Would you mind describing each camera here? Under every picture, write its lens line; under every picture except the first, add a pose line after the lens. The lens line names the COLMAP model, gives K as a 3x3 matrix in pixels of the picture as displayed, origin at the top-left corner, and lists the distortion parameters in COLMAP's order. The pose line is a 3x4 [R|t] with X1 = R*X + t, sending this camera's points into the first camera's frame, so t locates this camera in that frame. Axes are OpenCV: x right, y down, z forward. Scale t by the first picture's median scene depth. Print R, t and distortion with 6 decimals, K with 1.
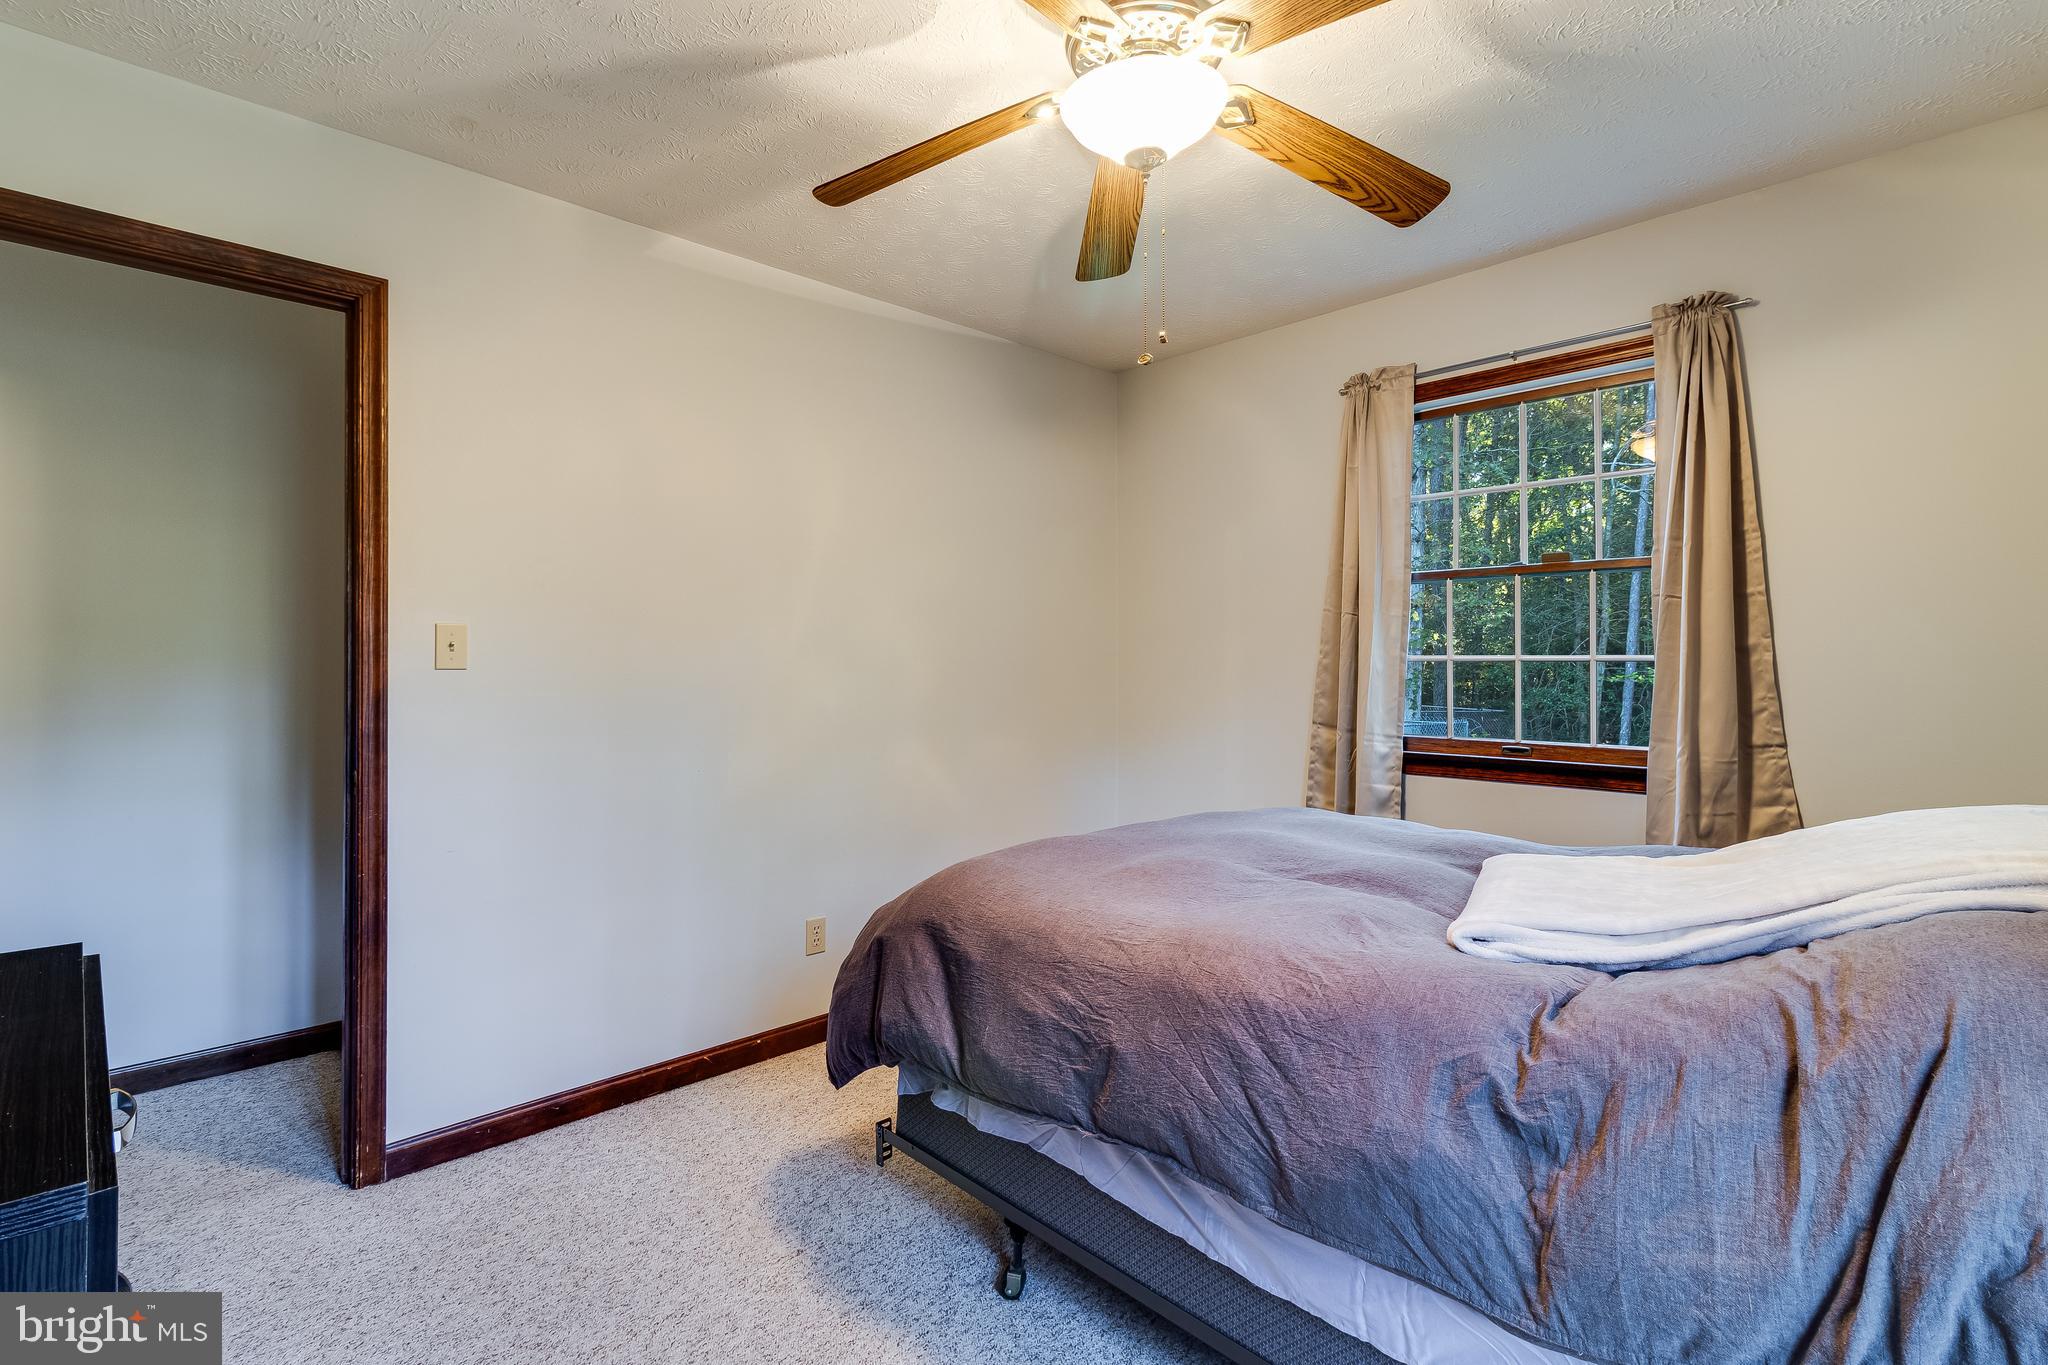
lens RADIAL K [[946.9, 0, 1026.3], [0, 946.9, 645.6], [0, 0, 1]] dist [0.000004, 0.000047]
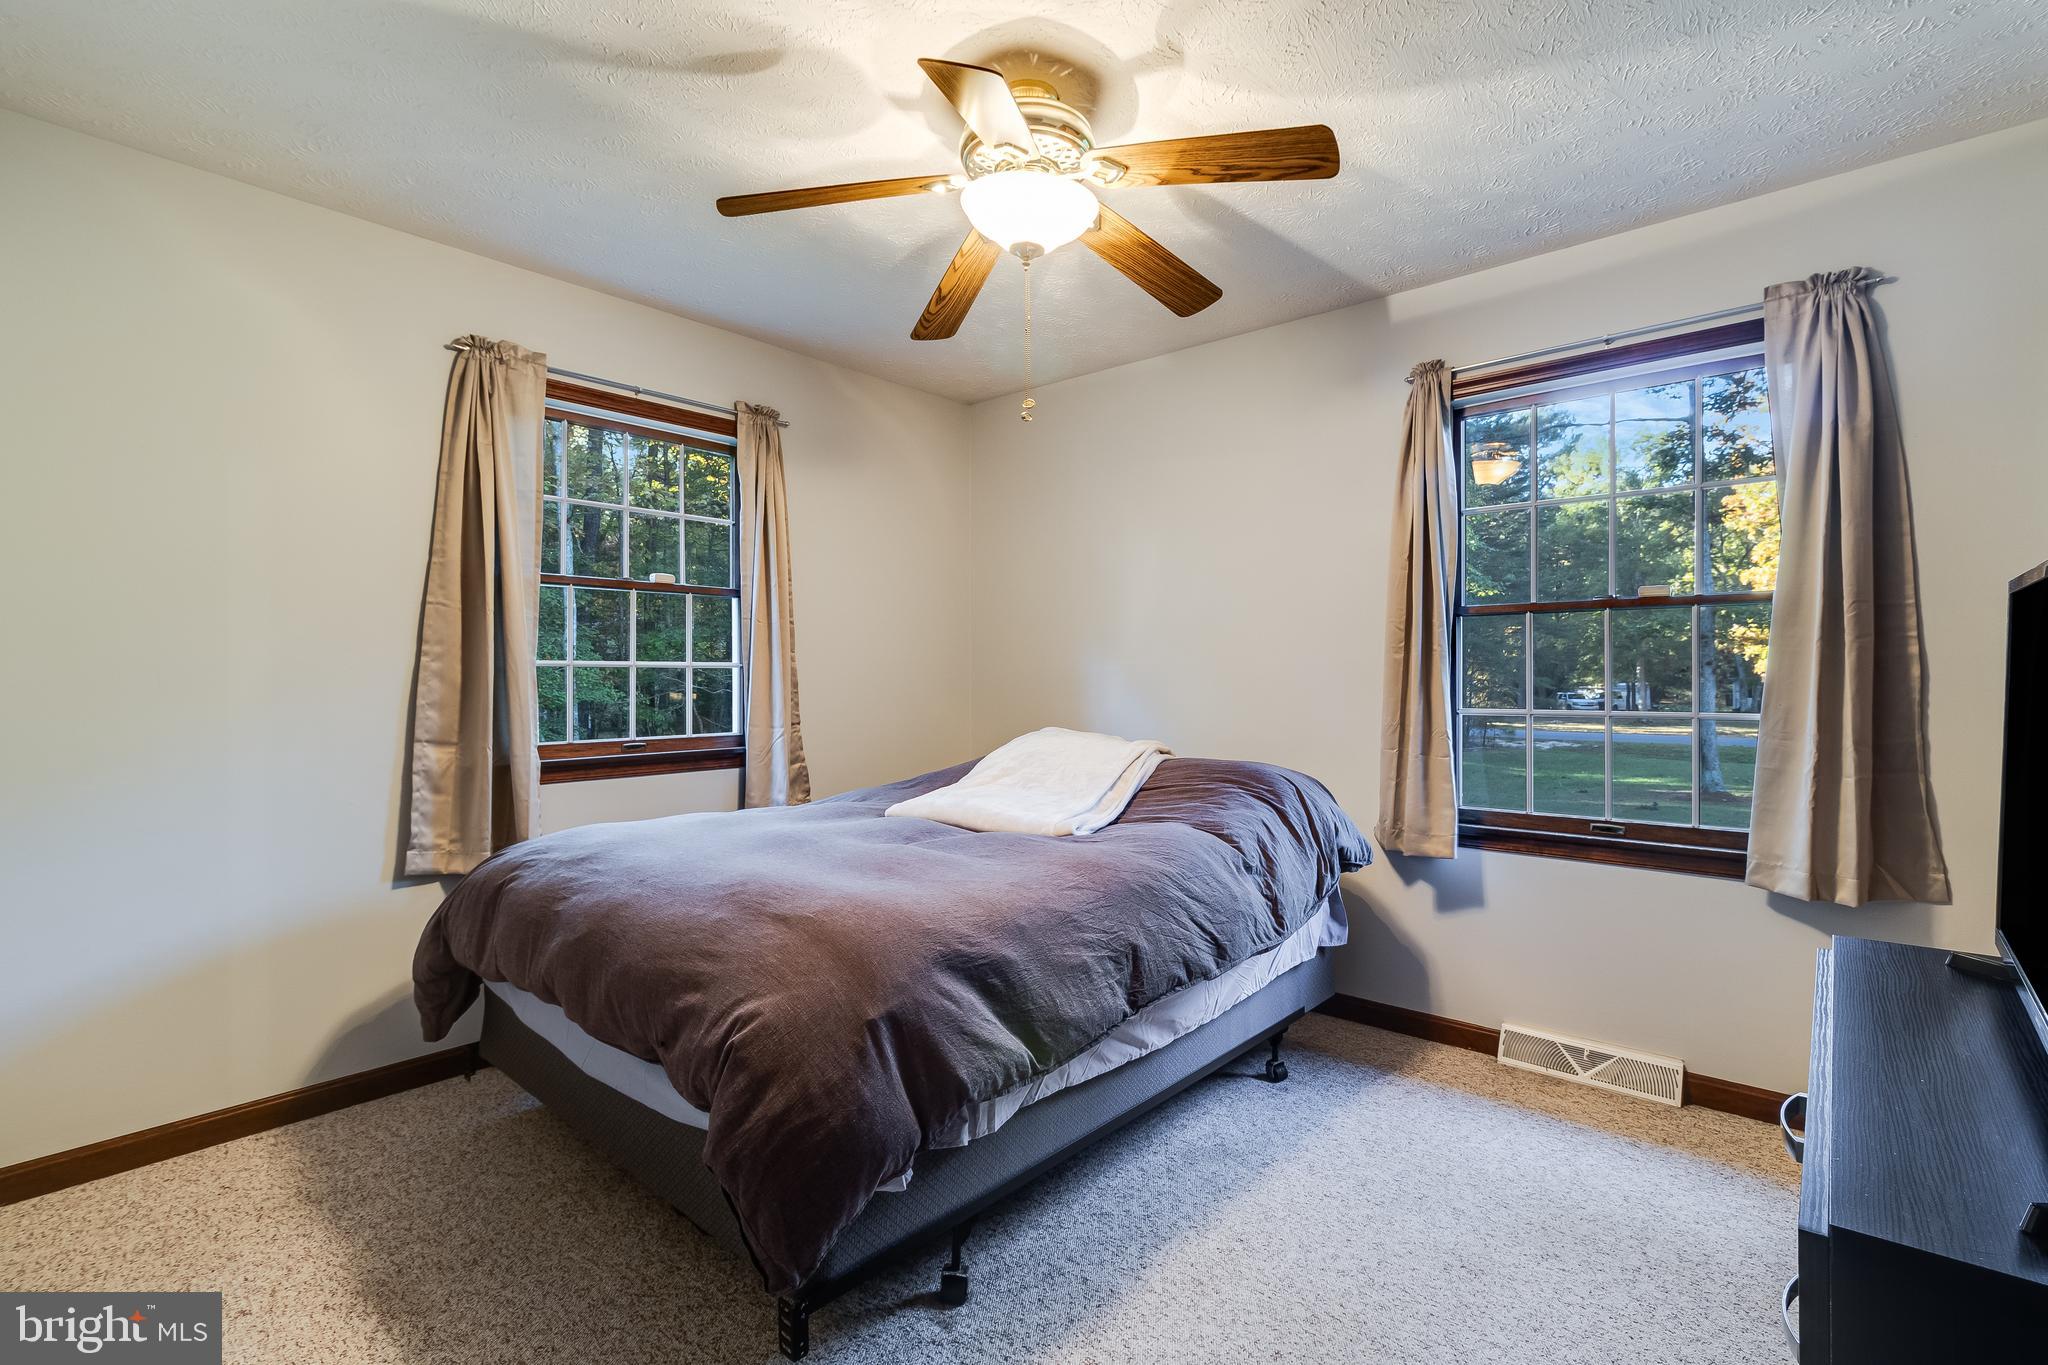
lens RADIAL K [[945.3, 0, 1029.5], [0, 945.3, 672.0], [0, 0, 1]] dist [0.000910, 0.000388]
pose [[-0.086003, 0.000416, 0.996295, -0.862171], [-0.019673, 0.999804, -0.002116, 0.021623], [-0.996101, -0.019783, -0.085978, 0.870137]]
